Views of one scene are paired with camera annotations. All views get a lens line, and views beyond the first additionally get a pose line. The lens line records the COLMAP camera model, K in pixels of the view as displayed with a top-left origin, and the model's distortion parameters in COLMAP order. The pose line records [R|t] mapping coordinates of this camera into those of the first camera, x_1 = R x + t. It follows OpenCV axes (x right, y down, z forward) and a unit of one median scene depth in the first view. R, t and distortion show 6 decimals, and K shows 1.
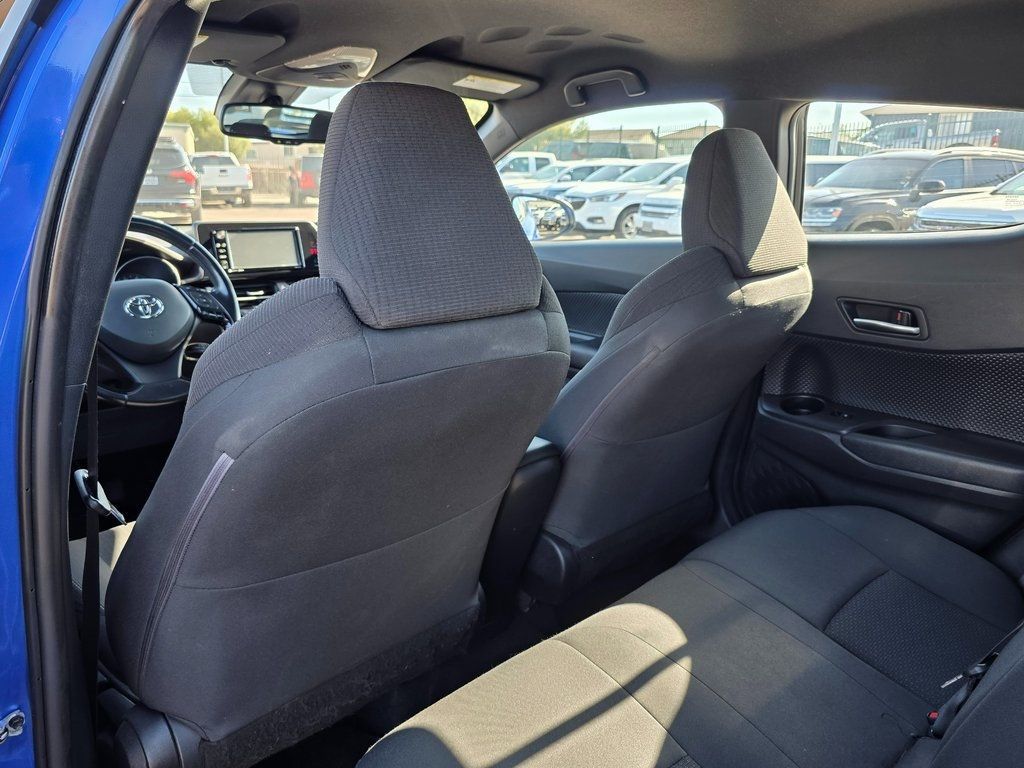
lens RADIAL K [[764.5, 0, 512.0], [0, 764.5, 384.0], [0, 0, 1]] dist [0.037415, -0.004451]
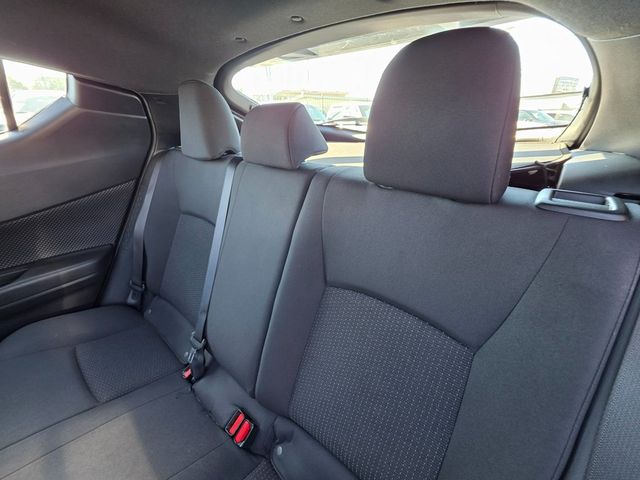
lens RADIAL K [[257.2, 0, 320.0], [0, 257.2, 240.0], [0, 0, 1]] dist [-0.001146, -0.000089]
pose [[-0.094248, -0.421707, 0.901821, 0.019700], [0.235352, 0.870738, 0.431769, -0.096930], [-0.967330, 0.252938, 0.017184, 0.438308]]
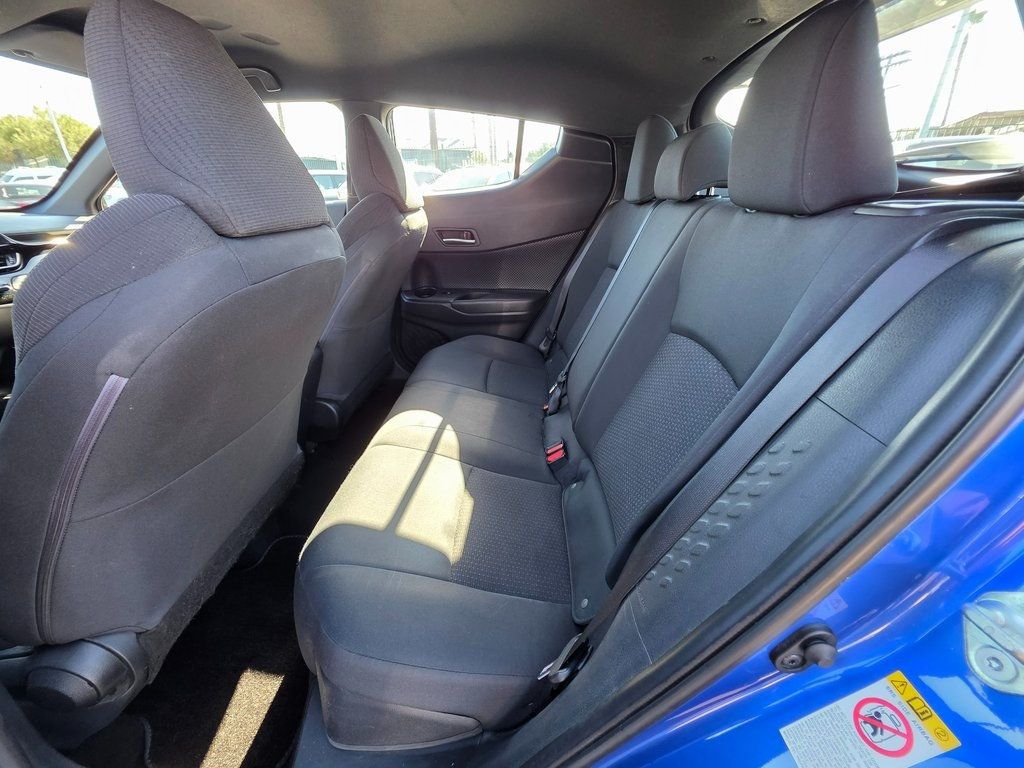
lens RADIAL K [[411.4, 0, 512.0], [0, 411.4, 384.0], [0, 0, 1]] dist [-0.001146, -0.000089]
pose [[0.727132, -0.303576, 0.615728, -0.197296], [0.184801, 0.950361, 0.250324, 0.037691], [-0.661156, -0.068231, 0.747139, 0.145123]]
